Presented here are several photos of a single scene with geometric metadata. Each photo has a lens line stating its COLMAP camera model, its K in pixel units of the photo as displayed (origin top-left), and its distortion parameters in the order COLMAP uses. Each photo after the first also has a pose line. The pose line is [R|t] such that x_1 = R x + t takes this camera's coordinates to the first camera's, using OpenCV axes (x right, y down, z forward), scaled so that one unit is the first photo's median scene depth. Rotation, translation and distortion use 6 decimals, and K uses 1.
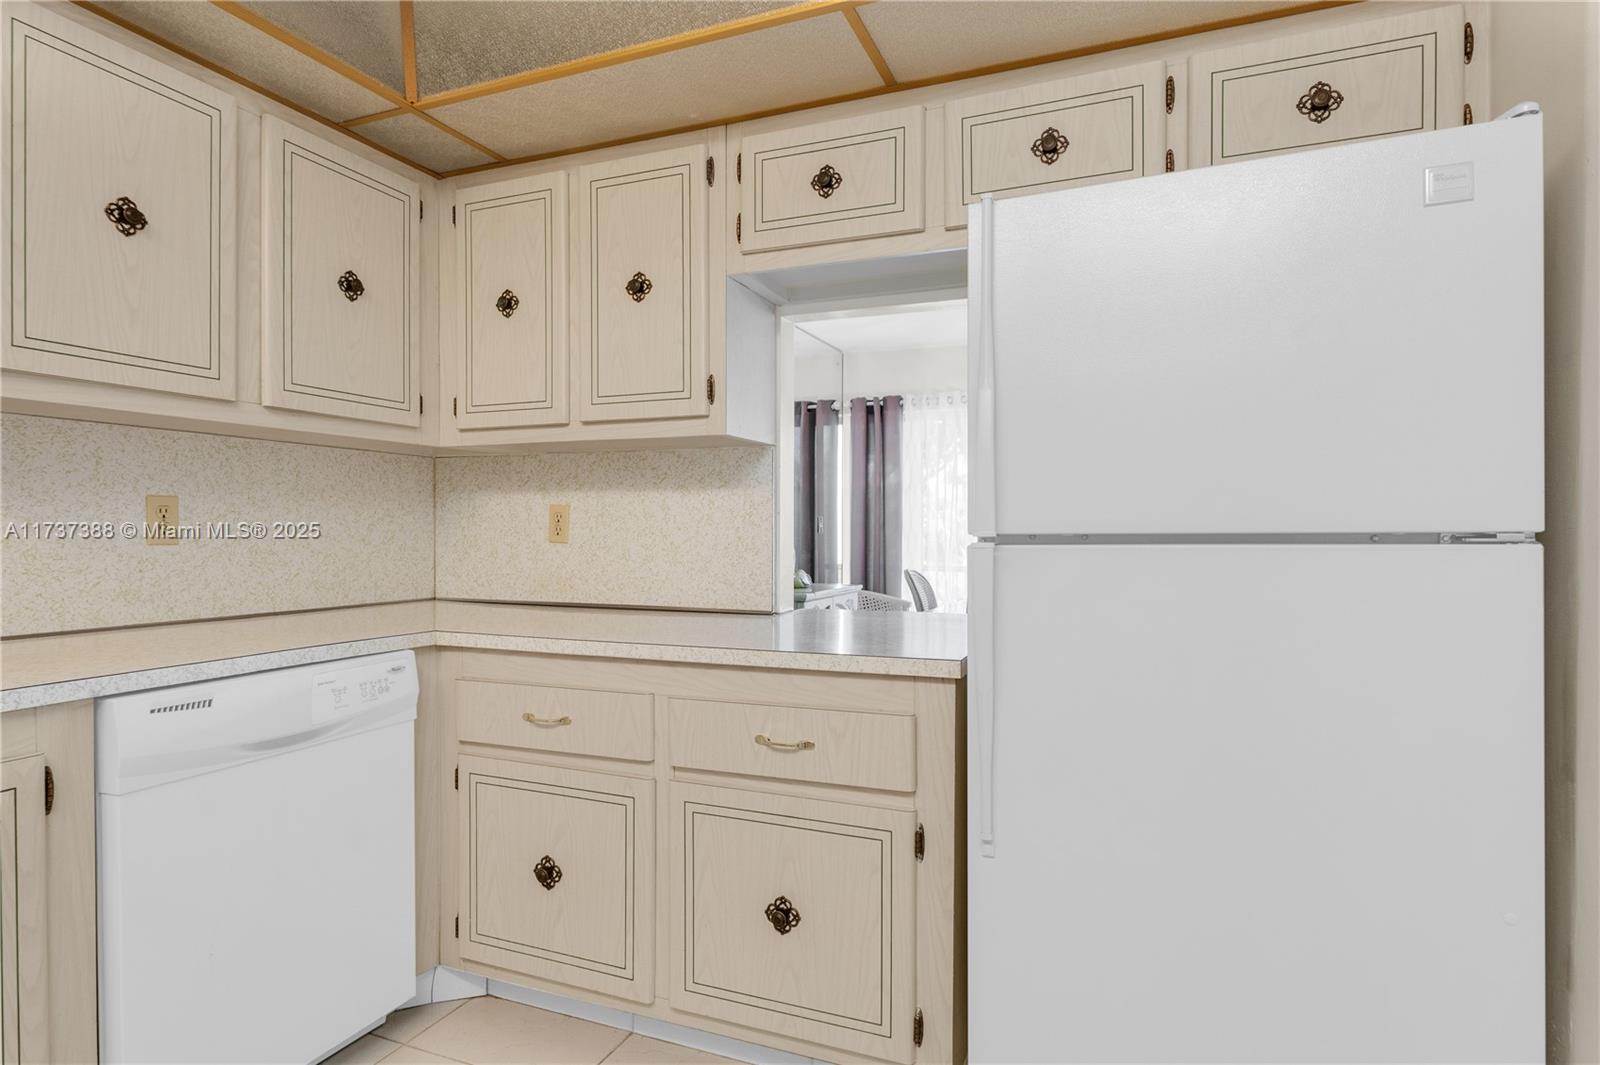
lens RADIAL K [[865.8, 0, 813.0], [0, 865.8, 537.4], [0, 0, 1]] dist [-0.002030, 0.000111]
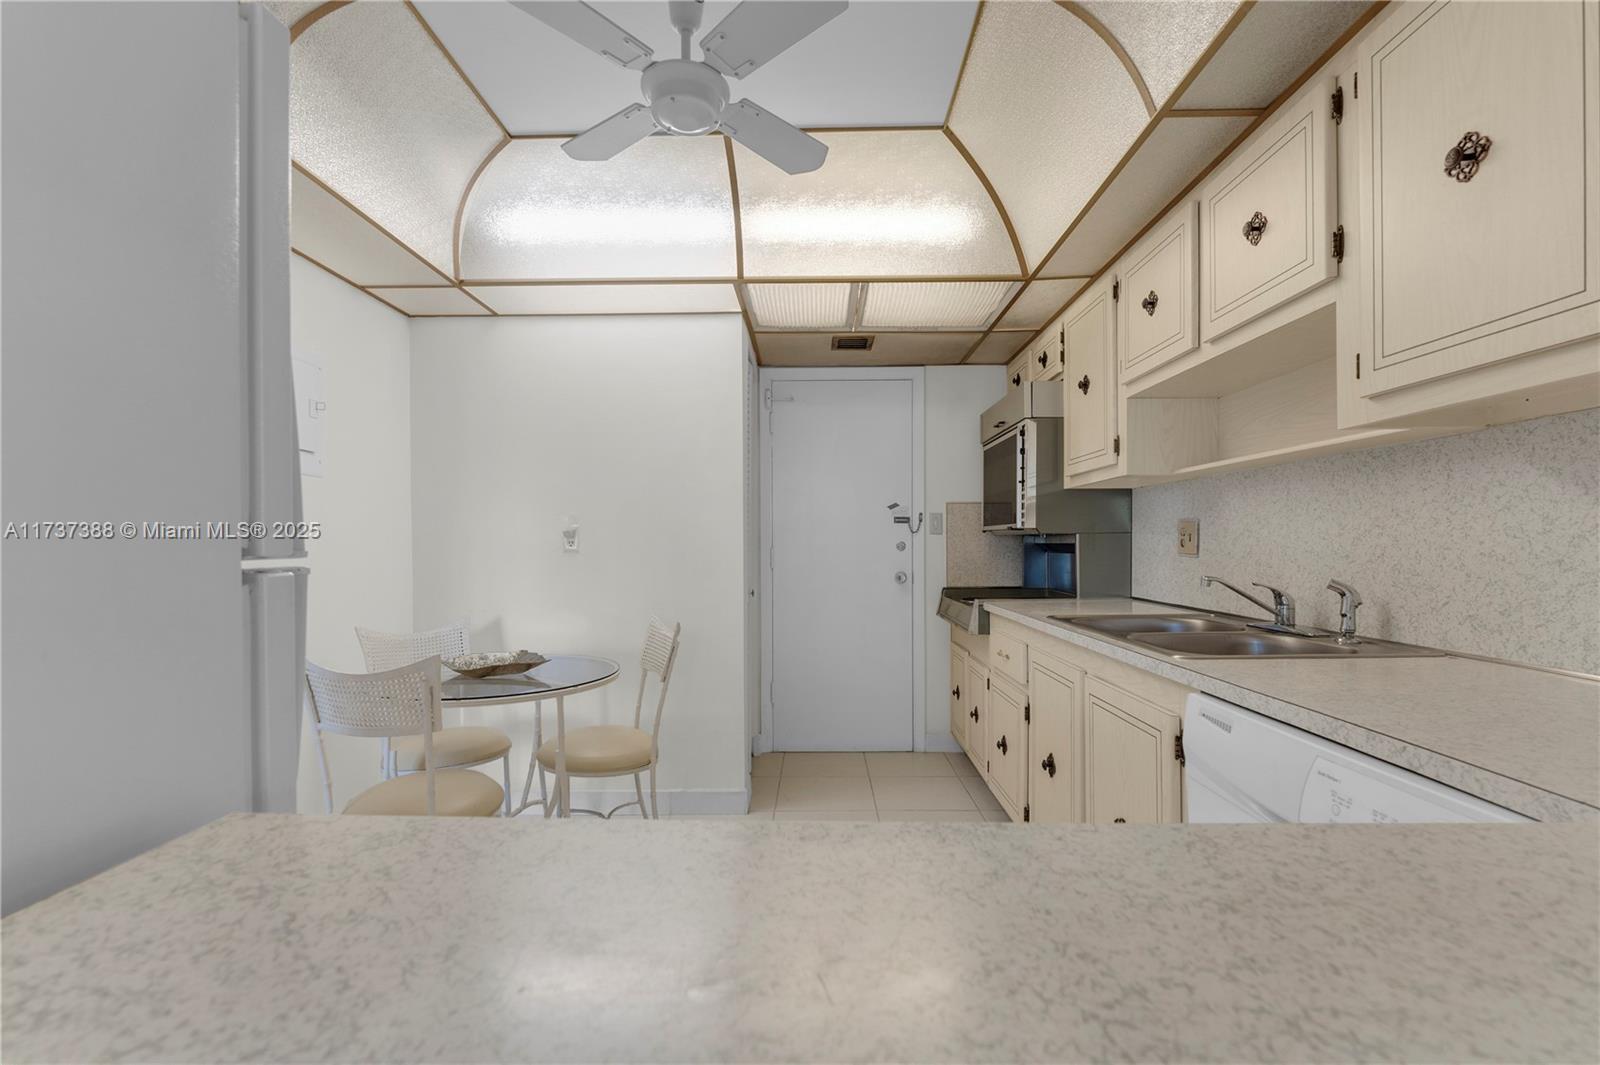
lens RADIAL K [[676.2, 0, 803.7], [0, 676.2, 545.9], [0, 0, 1]] dist [-0.008042, 0.001314]
pose [[-0.934769, 0.000621, -0.355257, 0.002312], [-0.004221, 0.999908, 0.012855, -0.013148], [0.355232, 0.013516, -0.934680, 1.145249]]
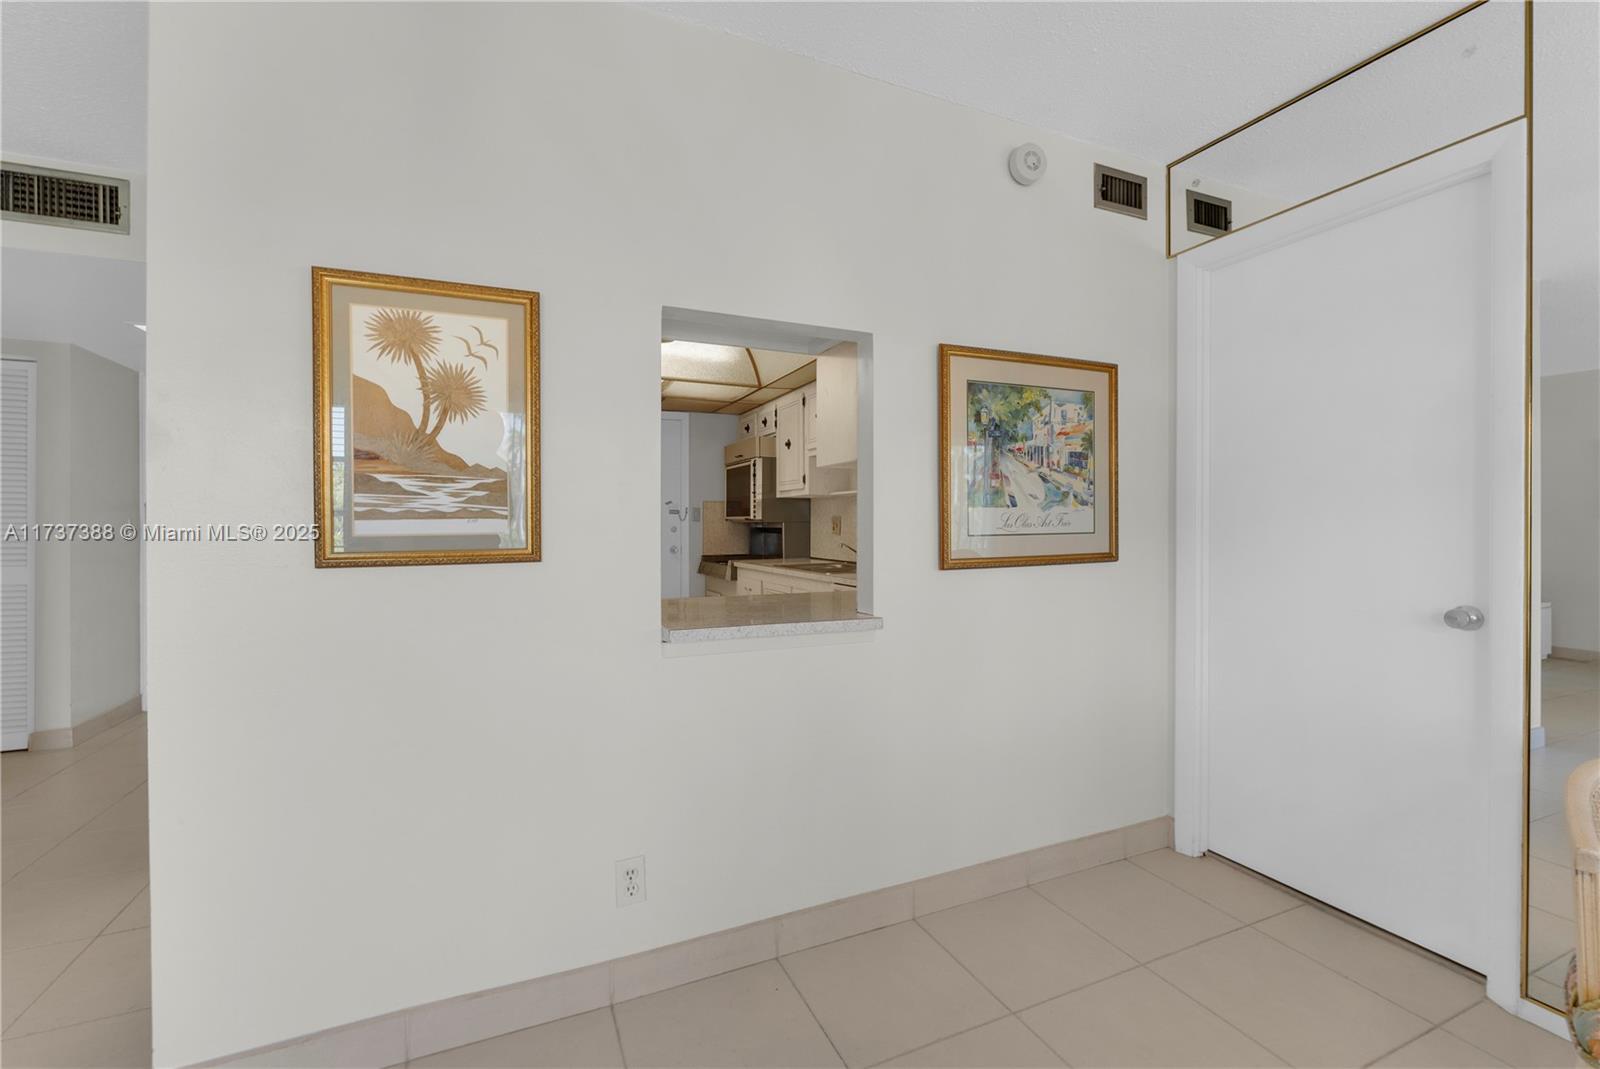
lens RADIAL K [[676.2, 0, 793.6], [0, 676.2, 526.8], [0, 0, 1]] dist [-0.008042, 0.001314]
pose [[-0.699532, 0.000252, -0.714601, 0.767167], [-0.010166, 0.999895, 0.010304, -0.034021], [0.714529, 0.014473, -0.699456, 1.846397]]
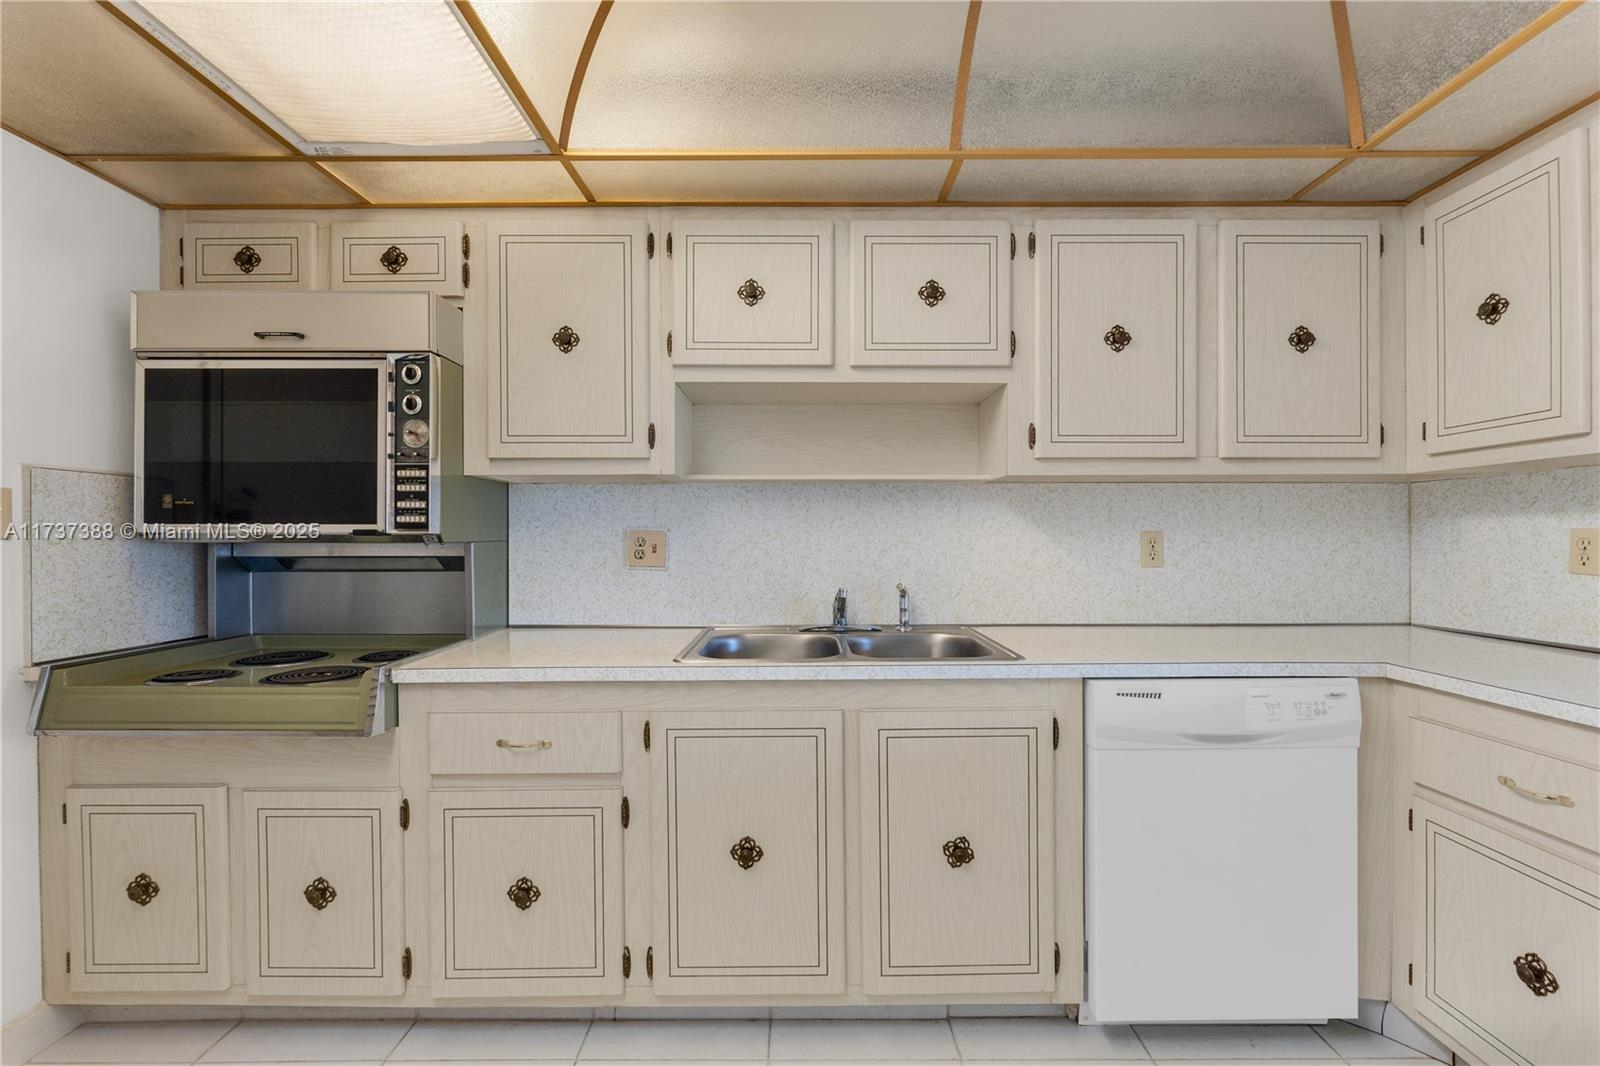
lens RADIAL K [[676.2, 0, 799.0], [0, 676.2, 539.6], [0, 0, 1]] dist [-0.008042, 0.001314]
pose [[0.369294, -0.003865, -0.929304, 0.034273], [-0.007541, 0.999946, -0.007156, -0.023681], [0.929282, 0.009650, 0.369245, 0.088211]]
